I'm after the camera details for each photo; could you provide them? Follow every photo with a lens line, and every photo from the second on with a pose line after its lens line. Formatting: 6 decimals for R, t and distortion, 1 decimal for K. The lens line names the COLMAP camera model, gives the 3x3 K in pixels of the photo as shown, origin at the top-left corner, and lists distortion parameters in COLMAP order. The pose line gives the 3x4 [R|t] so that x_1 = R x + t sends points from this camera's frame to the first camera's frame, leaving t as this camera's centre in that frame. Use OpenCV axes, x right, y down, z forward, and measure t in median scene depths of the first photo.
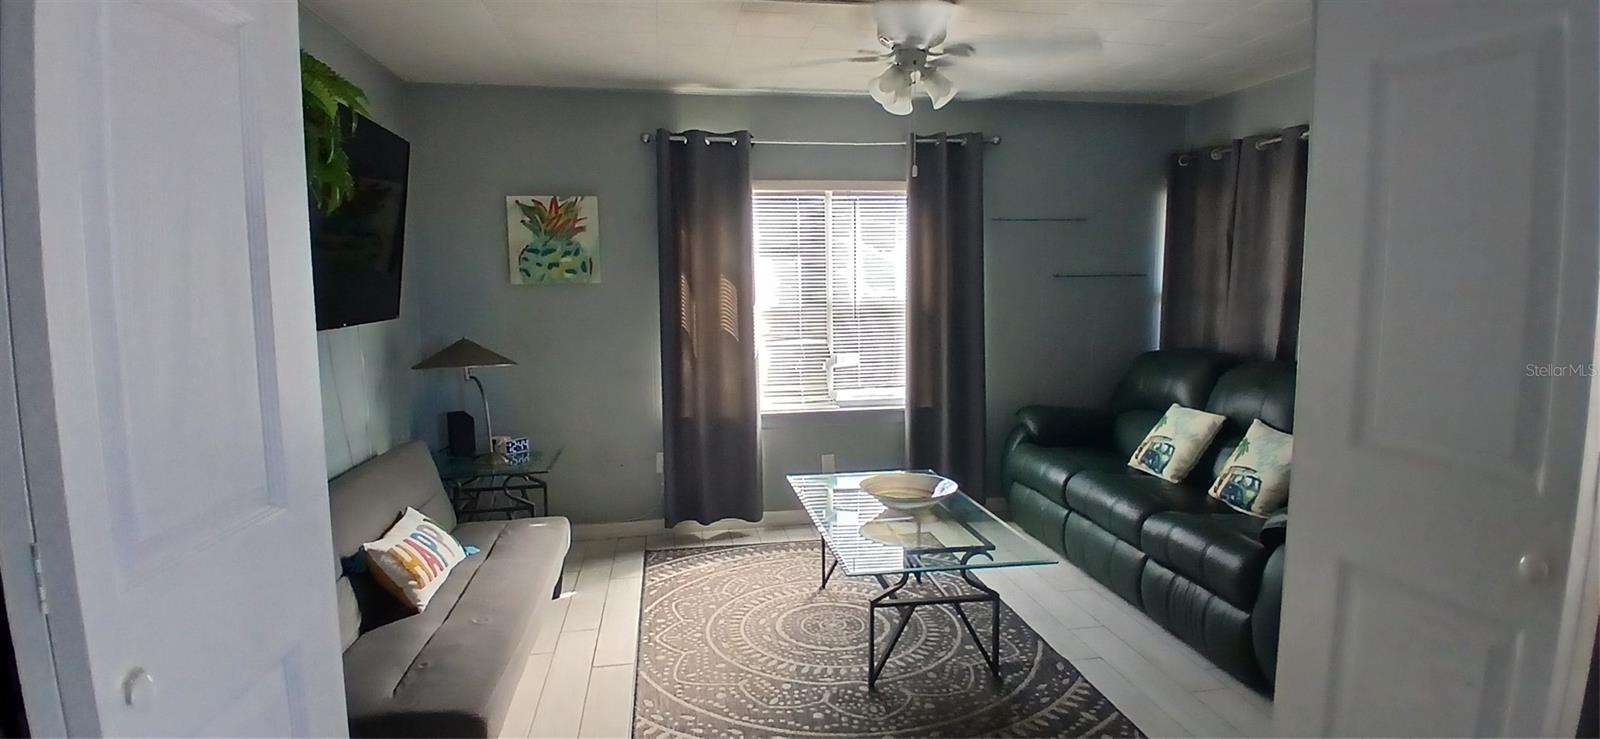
lens RADIAL K [[843.0, 0, 797.2], [0, 843.0, 370.6], [0, 0, 1]] dist [-0.004115, -0.000799]
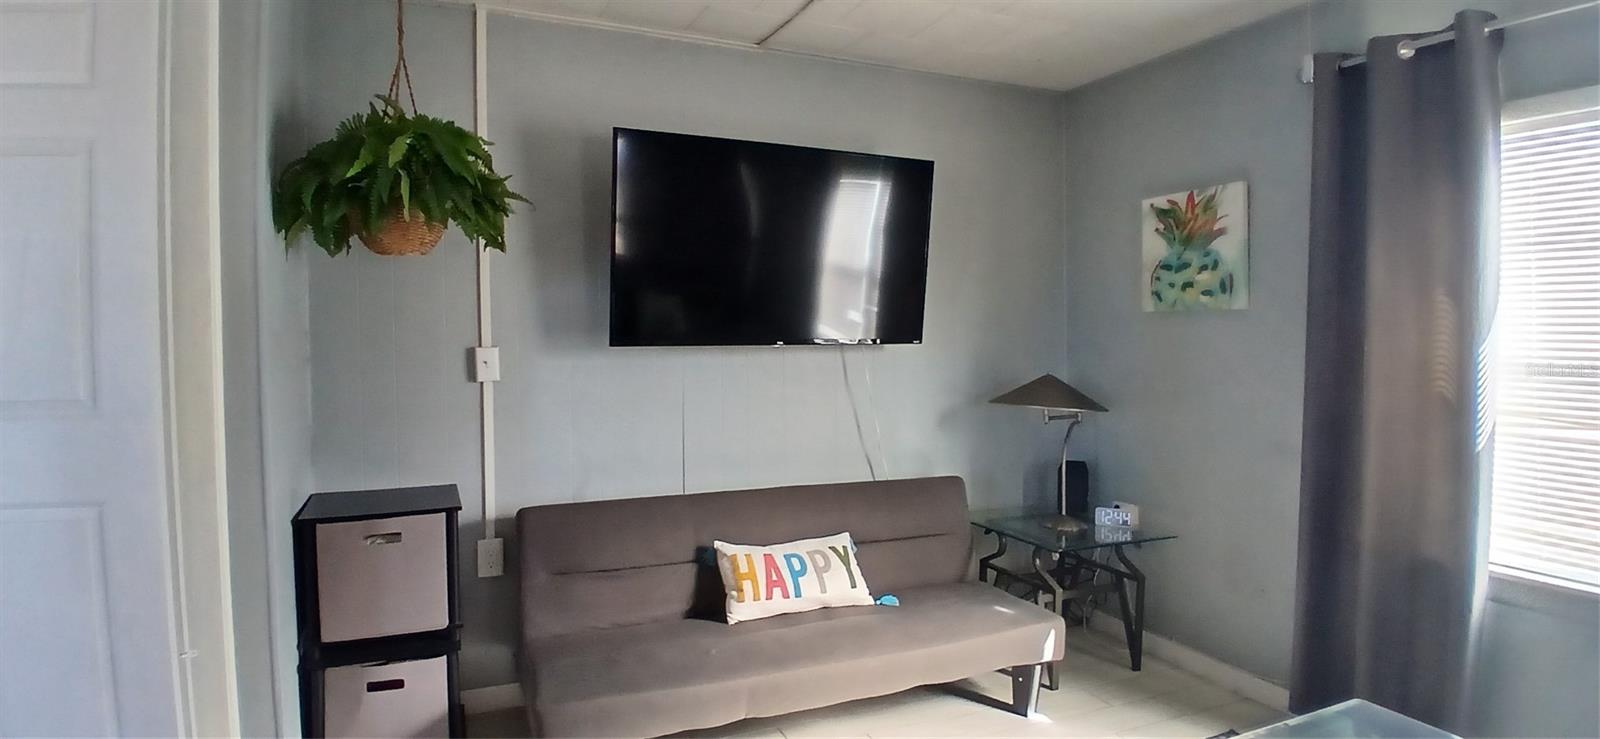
lens RADIAL K [[843.0, 0, 796.2], [0, 843.0, 370.5], [0, 0, 1]] dist [-0.004115, -0.000799]
pose [[0.275347, 0.054410, -0.959804, 0.323835], [-0.120668, 0.992457, 0.021644, -0.026655], [0.953742, 0.109858, 0.279835, 0.482292]]
